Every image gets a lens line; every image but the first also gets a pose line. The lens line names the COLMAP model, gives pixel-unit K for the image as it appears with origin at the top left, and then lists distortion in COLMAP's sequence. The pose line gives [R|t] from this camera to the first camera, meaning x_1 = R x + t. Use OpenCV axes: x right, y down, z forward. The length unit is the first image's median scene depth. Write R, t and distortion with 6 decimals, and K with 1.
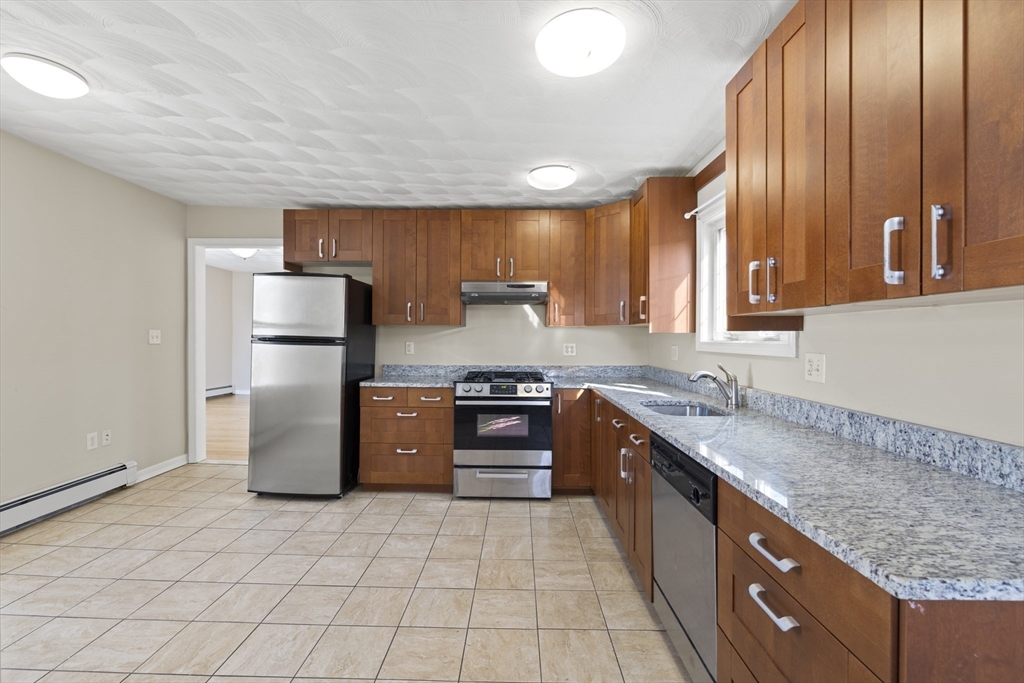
lens RADIAL K [[441.2, 0, 509.6], [0, 441.2, 337.0], [0, 0, 1]] dist [-0.002599, -0.000035]
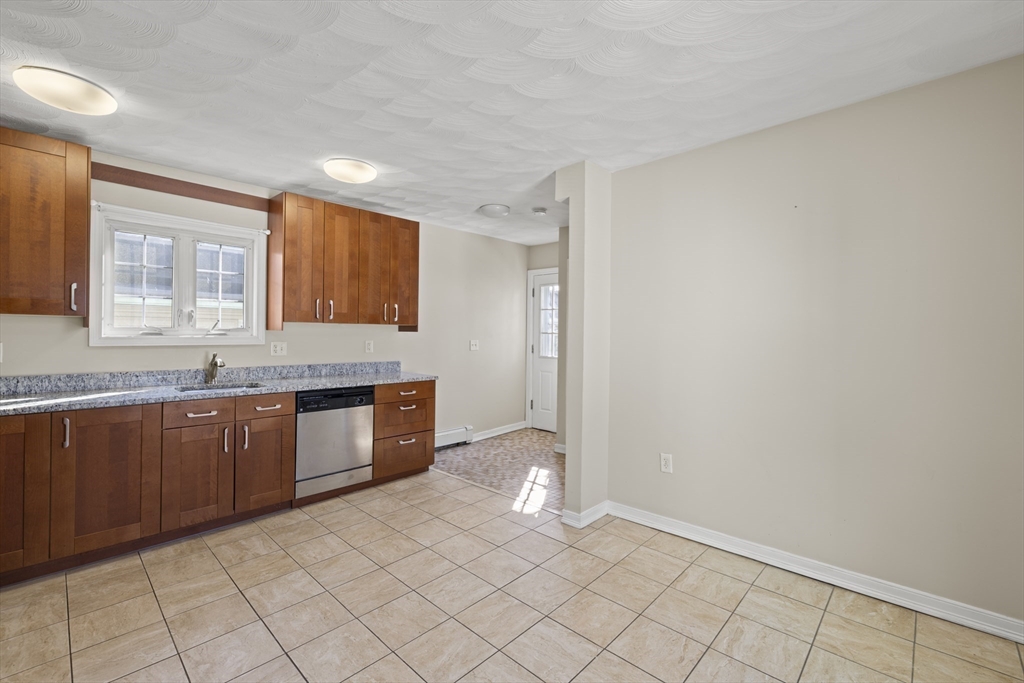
lens RADIAL K [[441.2, 0, 509.6], [0, 441.2, 337.0], [0, 0, 1]] dist [-0.002599, -0.000035]
pose [[-0.736740, -0.020139, 0.675876, -0.780706], [-0.015765, 0.999796, 0.012606, -0.013851], [-0.675992, -0.001368, -0.736907, 0.964963]]
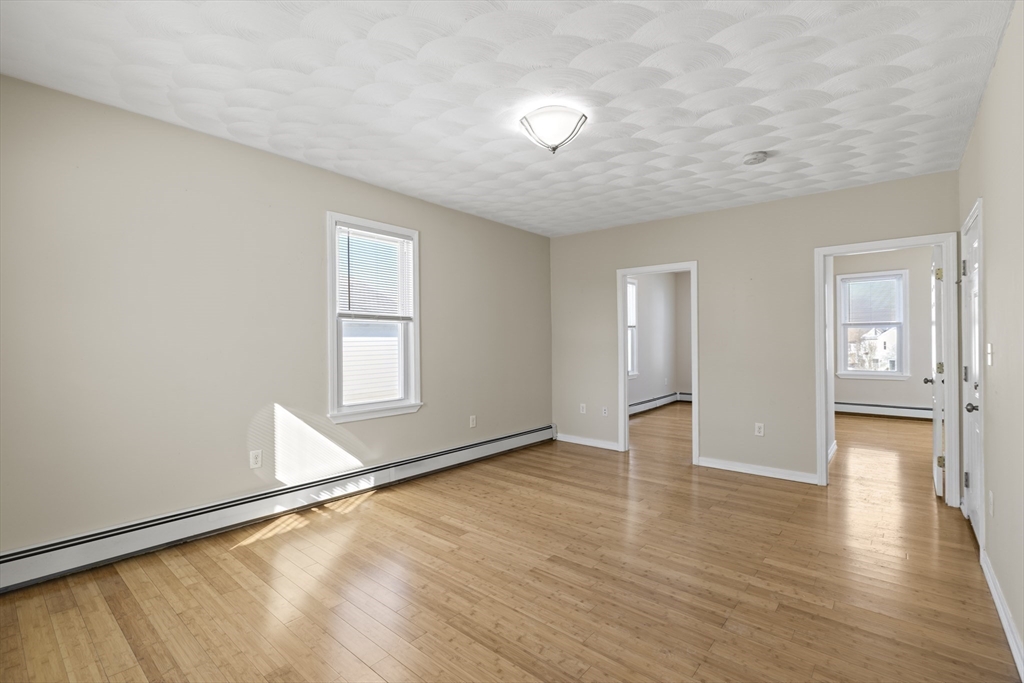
lens RADIAL K [[460.4, 0, 505.6], [0, 460.4, 340.2], [0, 0, 1]] dist [-0.001714, -0.000069]
pose [[0.766462, -0.015324, -0.642107, -0.724938], [0.015945, 0.999861, -0.004829, -0.012421], [0.642092, -0.006537, 0.766600, 1.270349]]
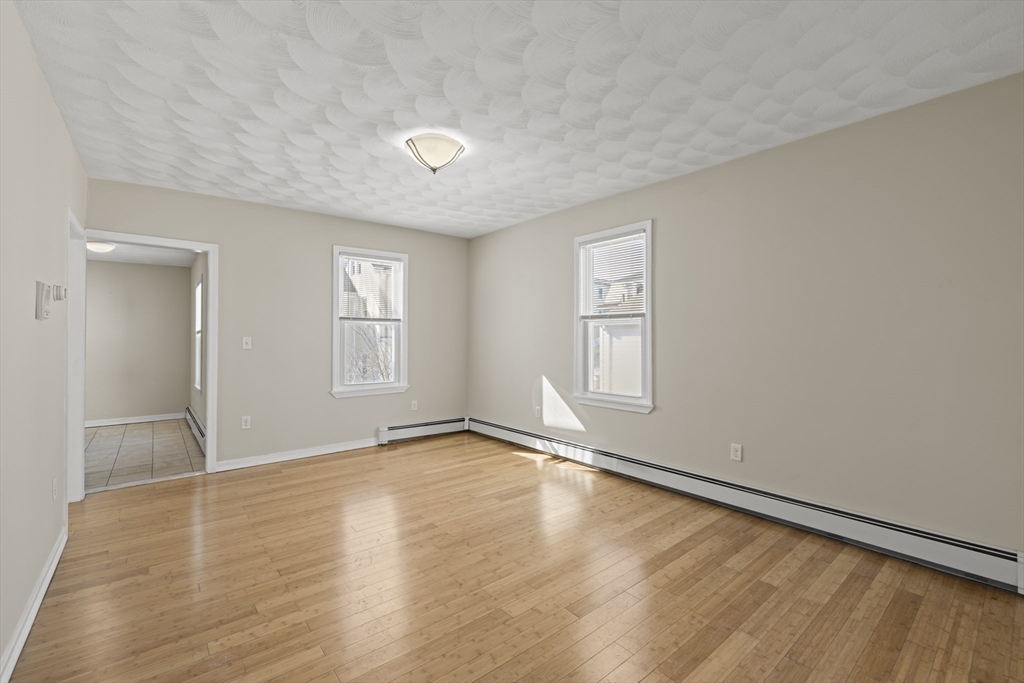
lens RADIAL K [[437.4, 0, 510.2], [0, 437.4, 339.2], [0, 0, 1]] dist [-0.004680, -0.000206]
pose [[-0.764160, -0.012756, -0.644900, -0.728034], [-0.005823, 0.999900, -0.012879, -0.000933], [0.645000, -0.006086, -0.764158, 2.664764]]
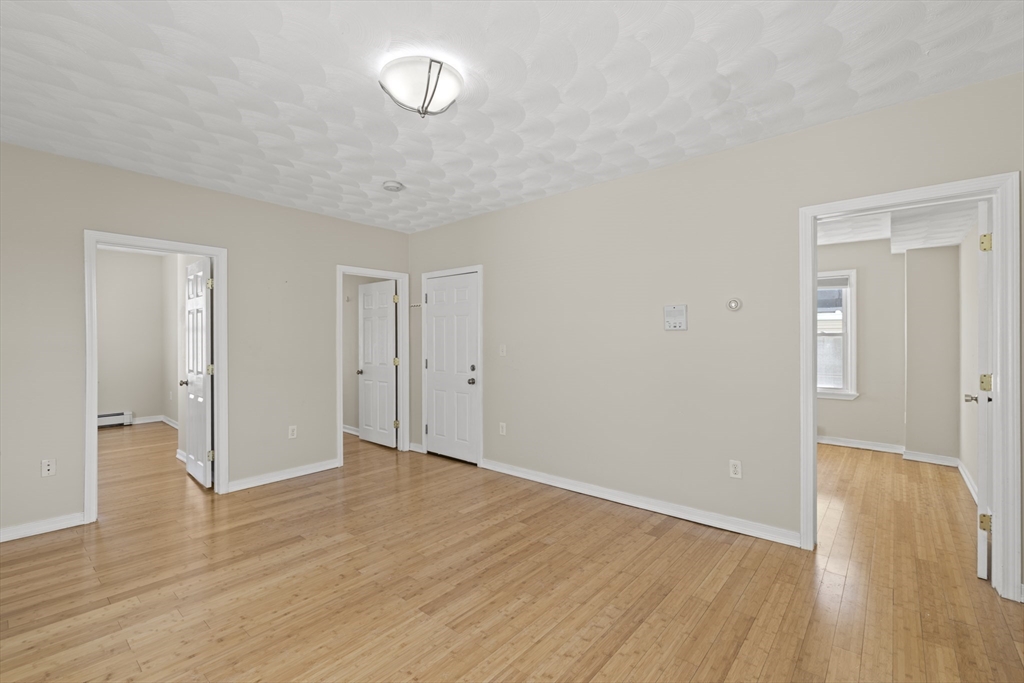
lens RADIAL K [[450.2, 0, 508.1], [0, 450.2, 336.6], [0, 0, 1]] dist [-0.003104, 0.000001]
pose [[0.642026, -0.006914, 0.766651, -1.567259], [0.007952, 0.999966, 0.002359, -0.024036], [-0.766641, 0.004582, 0.642059, 1.428927]]
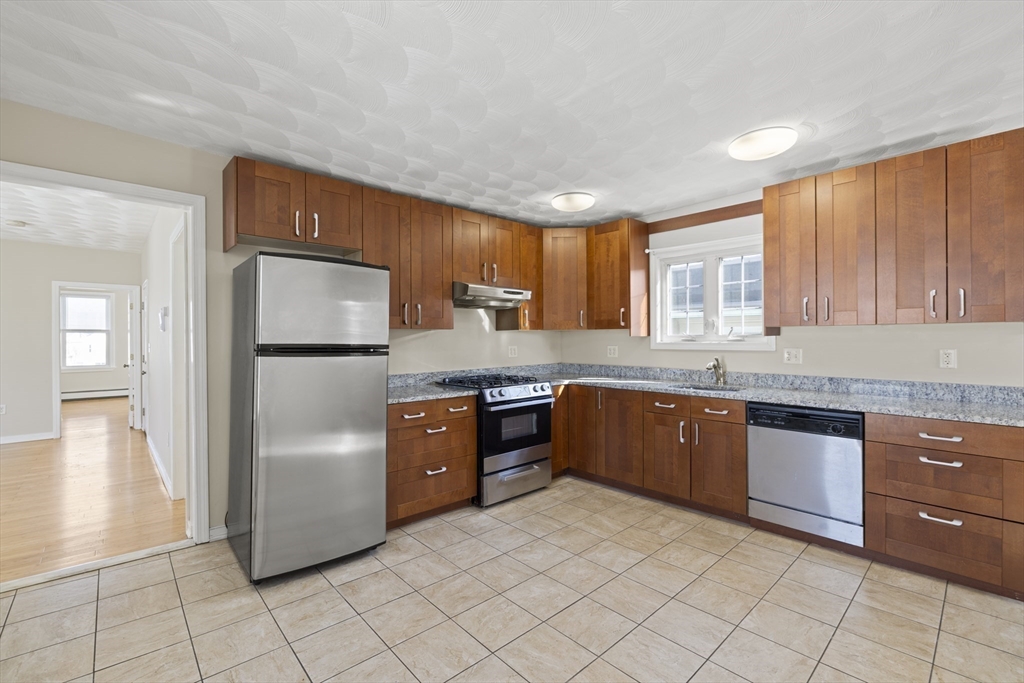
lens RADIAL K [[443.8, 0, 503.2], [0, 443.8, 338.8], [0, 0, 1]] dist [-0.001753, -0.000095]
pose [[0.730470, -0.011479, 0.682848, -0.771341], [0.009574, 0.999933, 0.006567, -0.013147], [-0.682877, 0.001741, 0.730531, 0.264315]]
